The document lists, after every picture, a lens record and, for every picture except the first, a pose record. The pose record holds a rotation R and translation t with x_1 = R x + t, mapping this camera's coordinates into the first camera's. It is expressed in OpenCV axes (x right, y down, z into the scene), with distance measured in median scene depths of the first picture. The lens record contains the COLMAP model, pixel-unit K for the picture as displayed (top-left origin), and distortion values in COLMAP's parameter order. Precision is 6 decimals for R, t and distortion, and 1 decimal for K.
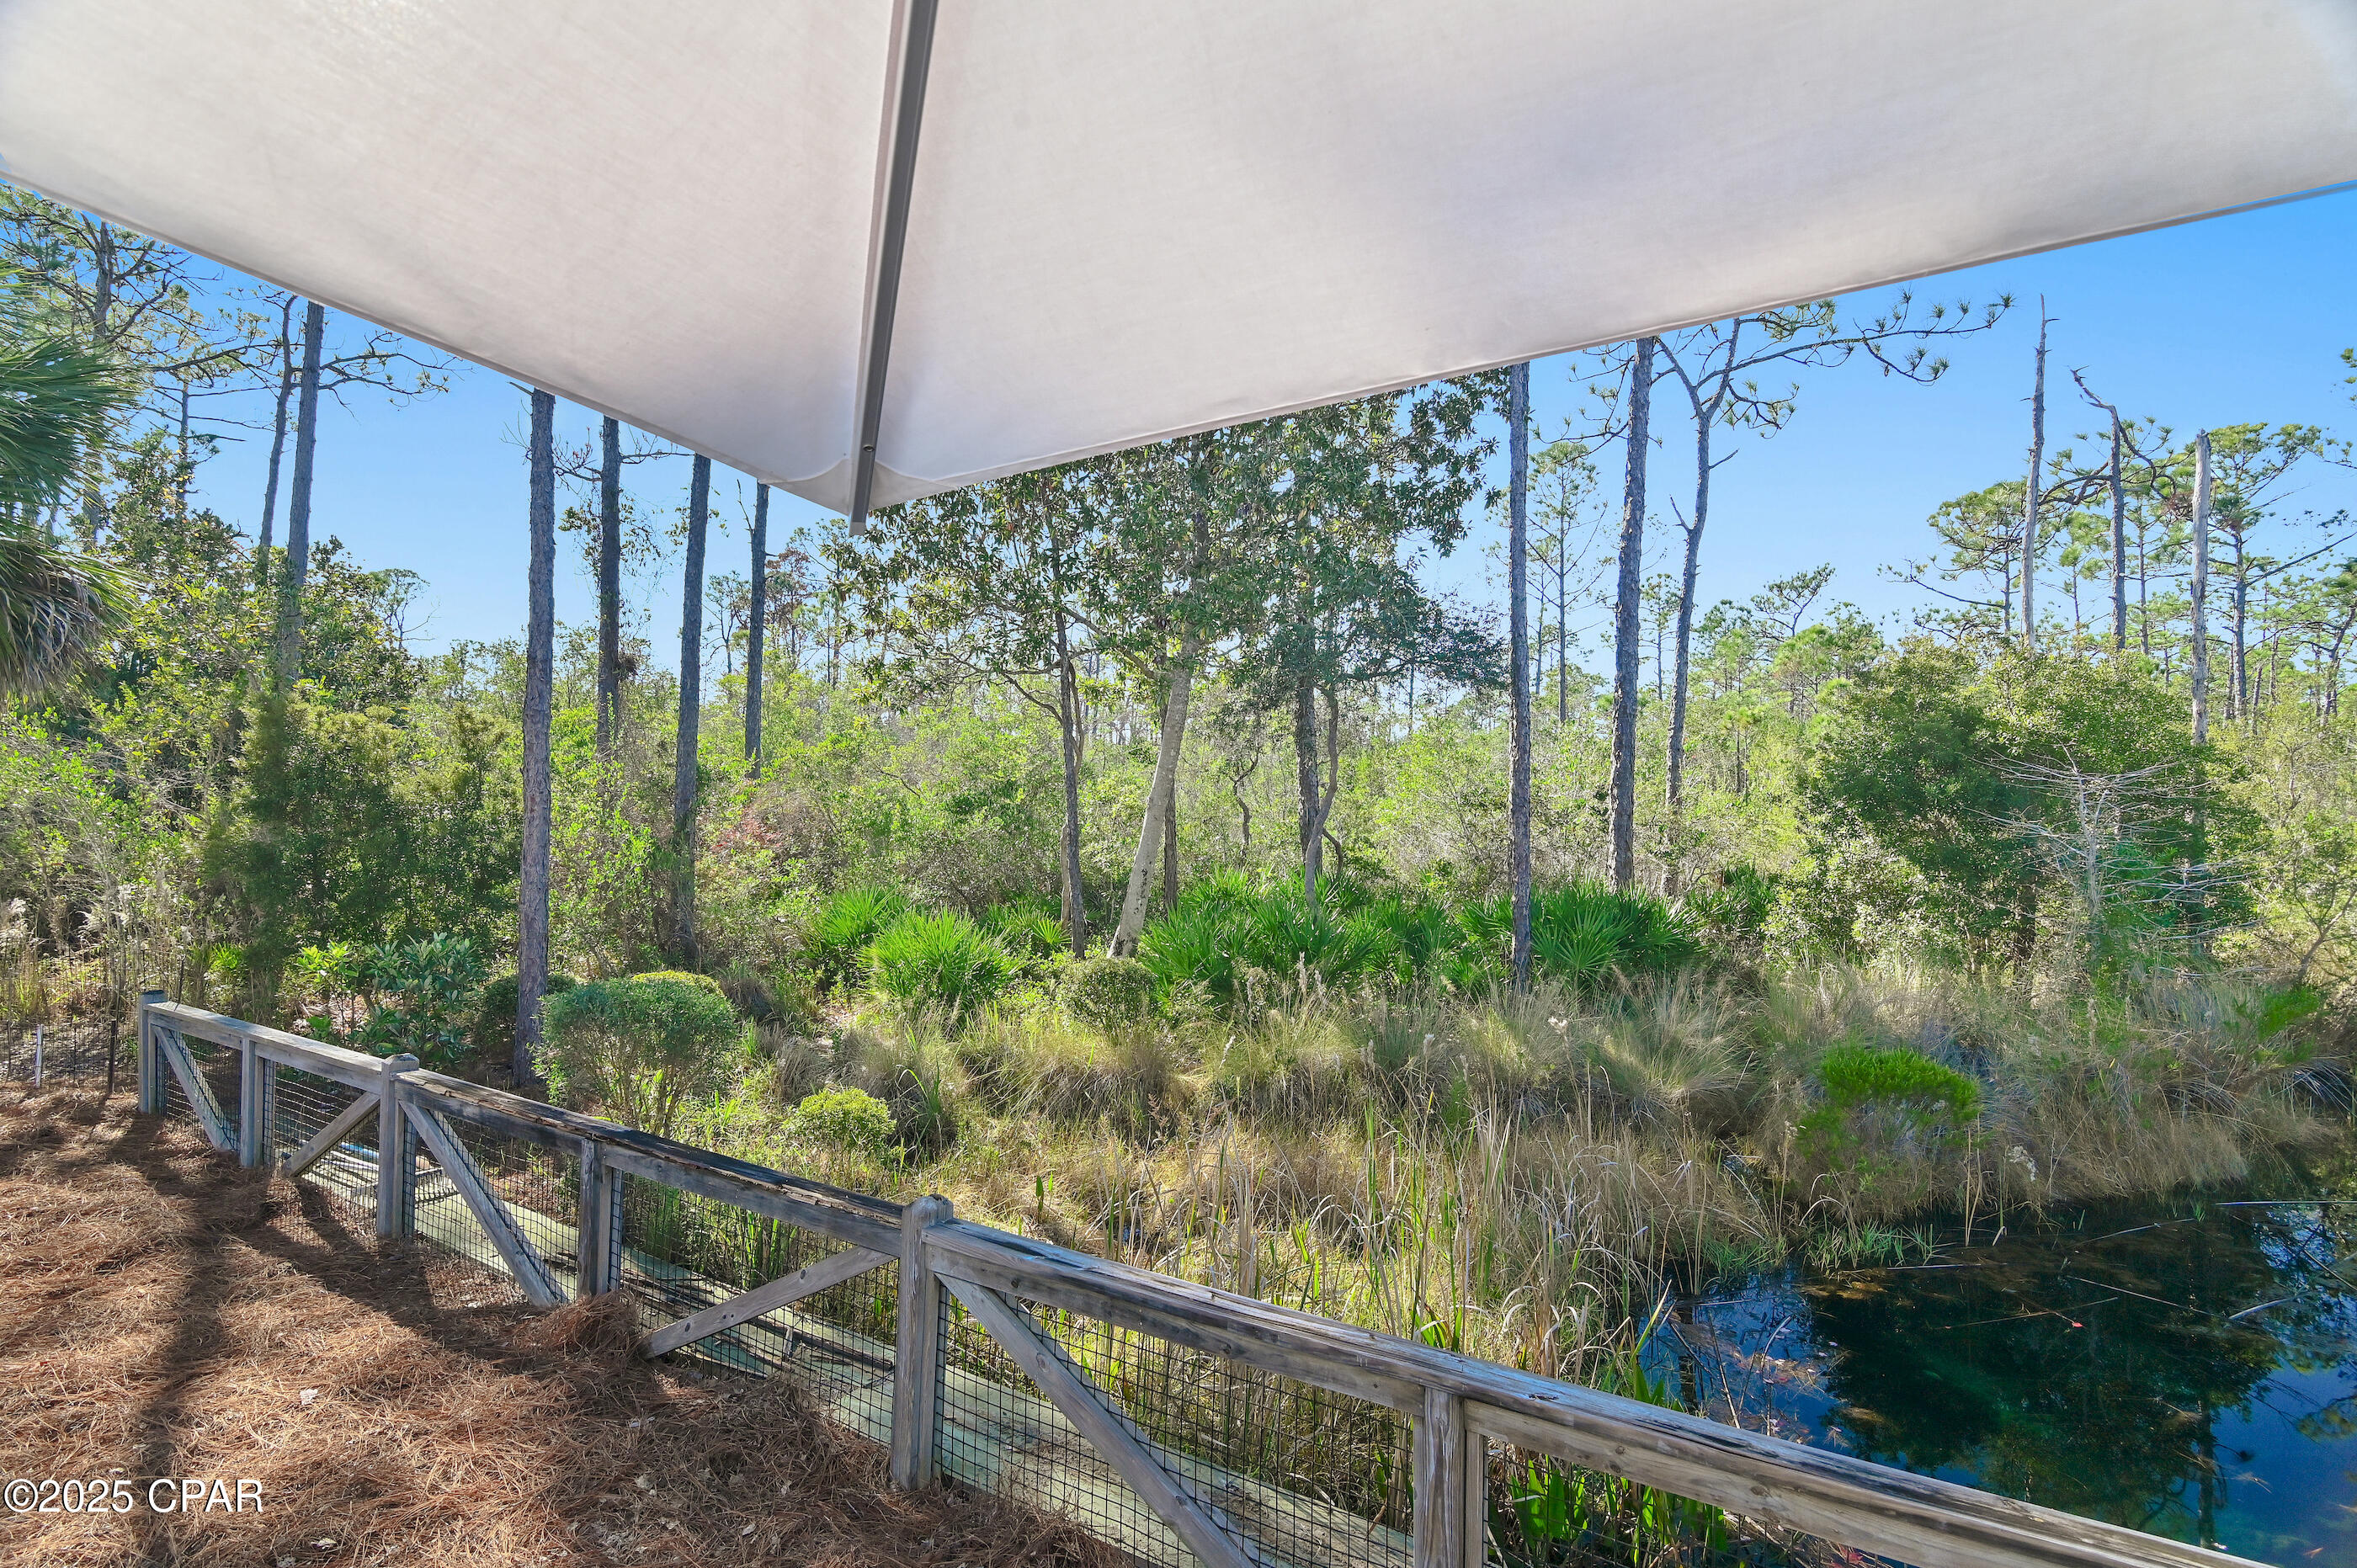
lens RADIAL K [[1153.3, 0, 1162.9], [0, 1153.3, 784.4], [0, 0, 1]] dist [-0.018316, 0.001577]
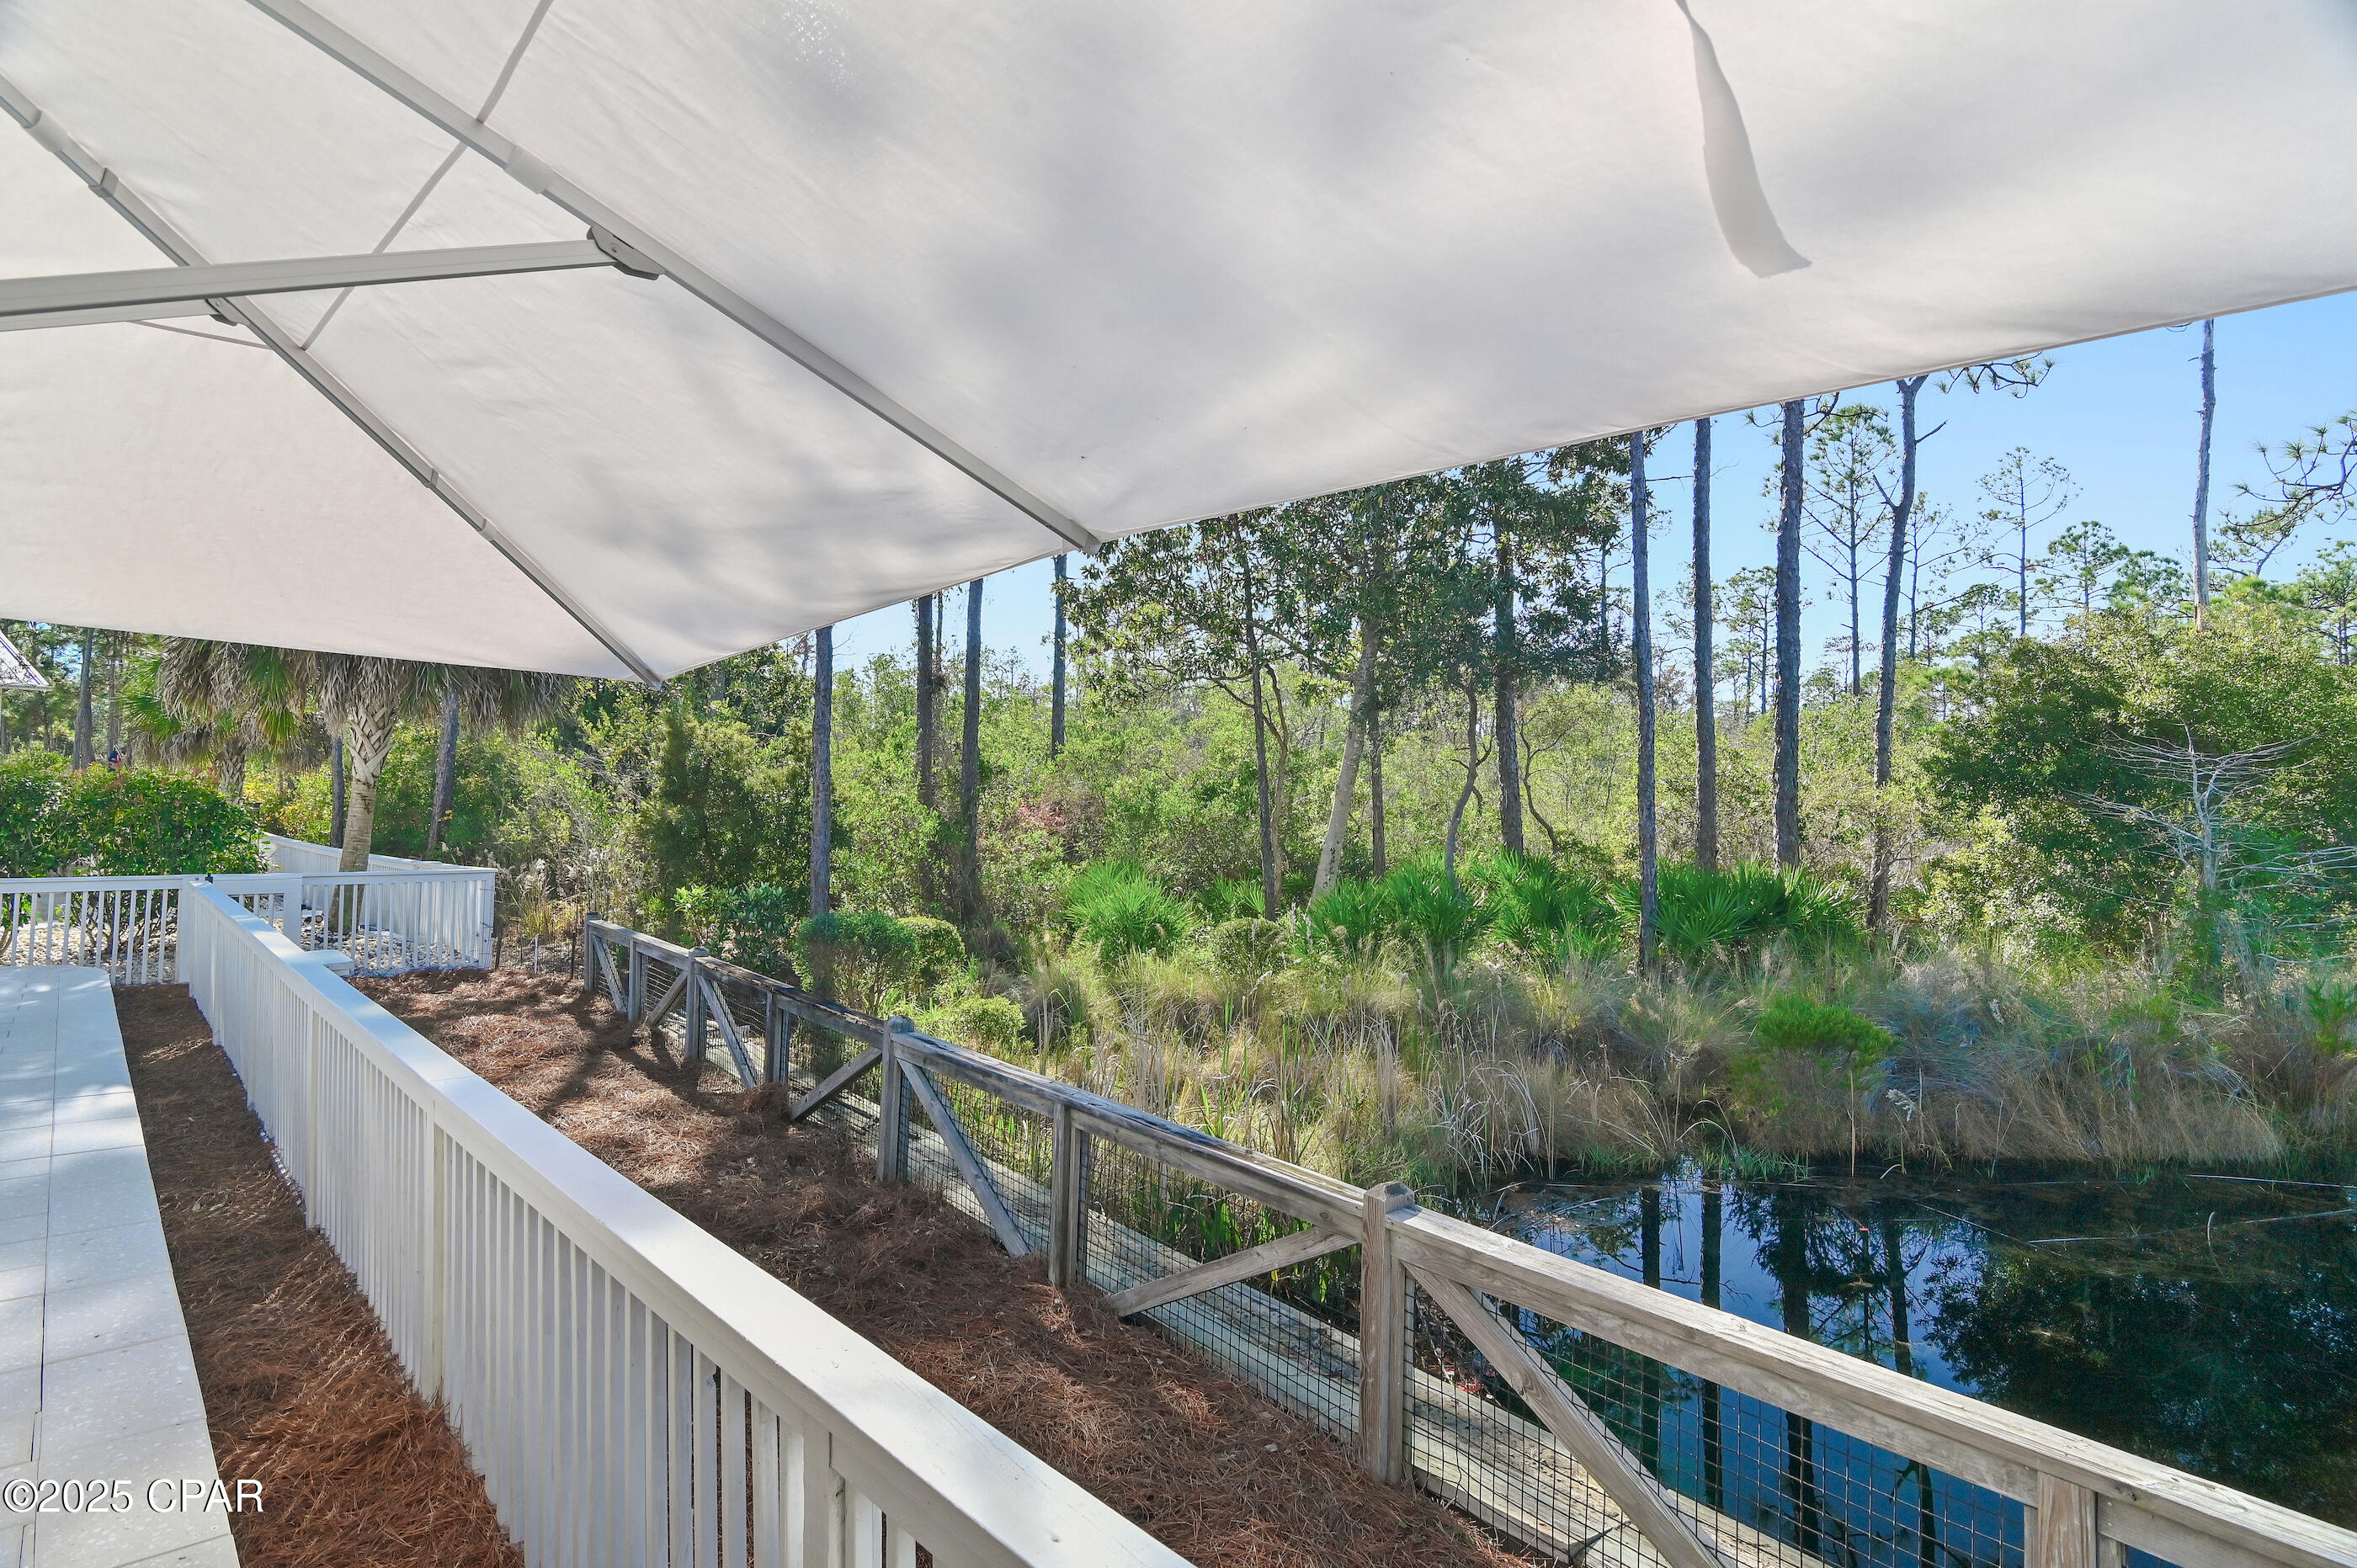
lens RADIAL K [[1153.3, 0, 1174.3], [0, 1153.3, 783.5], [0, 0, 1]] dist [-0.018316, 0.001577]
pose [[0.952264, -0.007339, -0.305188, 0.216013], [0.010088, 0.999921, 0.007432, 0.000574], [0.305109, -0.010156, 0.952263, -0.153376]]
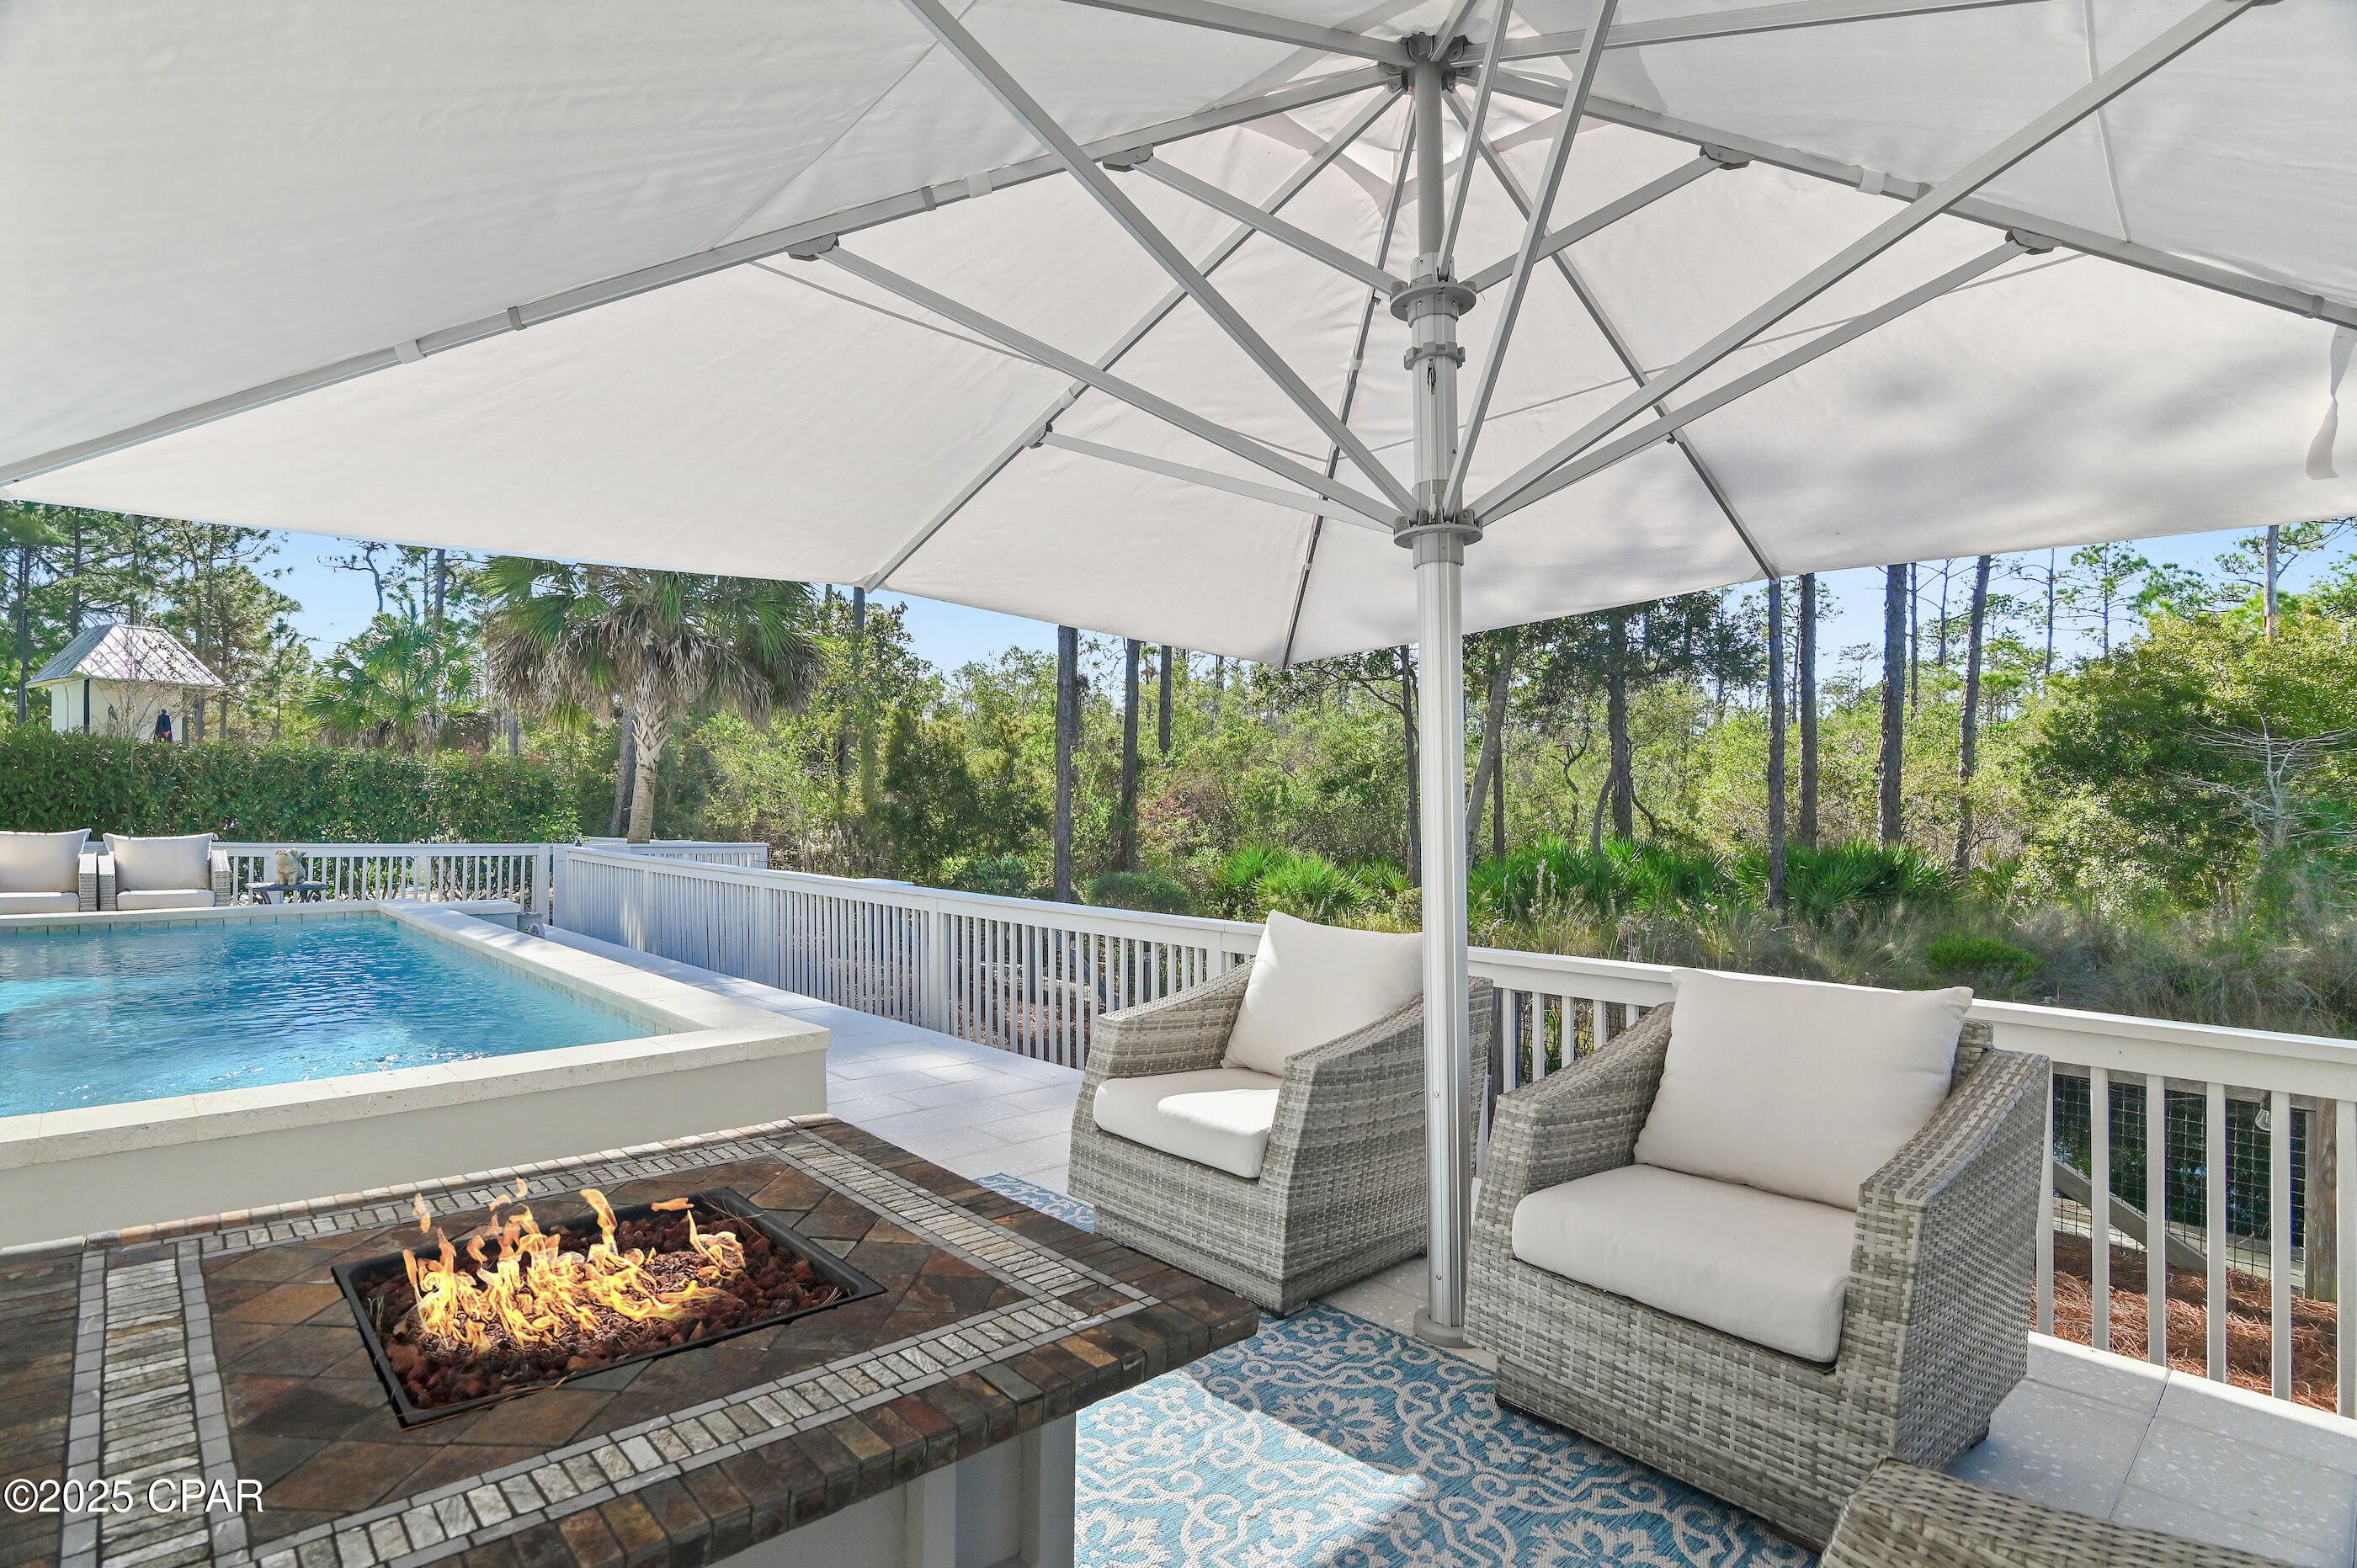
lens RADIAL K [[1153.3, 0, 1180.8], [0, 1153.3, 802.0], [0, 0, 1]] dist [-0.018316, 0.001577]
pose [[0.953064, -0.002417, -0.302759, 0.075473], [0.008031, 0.999818, 0.017299, 0.020255], [0.302663, -0.018919, 0.952910, -0.361613]]
